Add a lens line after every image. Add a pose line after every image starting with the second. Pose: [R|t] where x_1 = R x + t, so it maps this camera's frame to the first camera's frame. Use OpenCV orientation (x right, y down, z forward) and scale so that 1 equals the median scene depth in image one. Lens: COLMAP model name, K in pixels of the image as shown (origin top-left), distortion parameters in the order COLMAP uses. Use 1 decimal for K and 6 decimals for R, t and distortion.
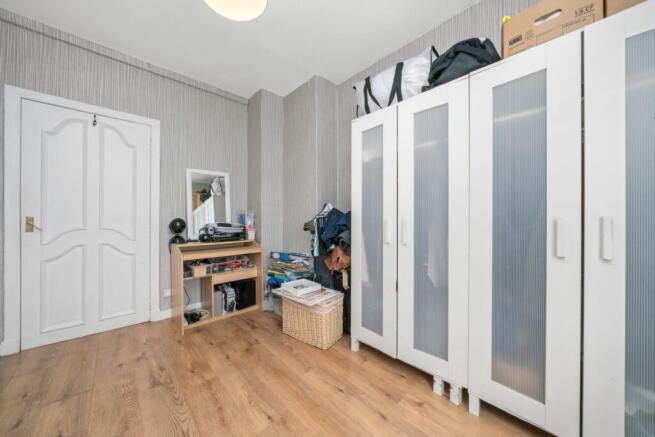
lens RADIAL K [[224.5, 0, 326.4], [0, 224.5, 218.9], [0, 0, 1]] dist [0.000416, 0.000049]
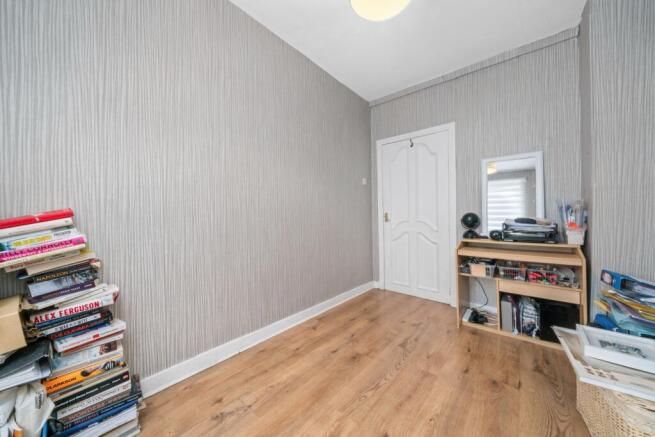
lens RADIAL K [[224.5, 0, 326.4], [0, 224.5, 218.9], [0, 0, 1]] dist [0.000416, 0.000049]
pose [[0.138689, 0.015787, -0.990210, 0.276301], [0.004547, 0.999852, 0.016578, 0.005080], [0.990326, -0.006802, 0.138597, 0.278720]]
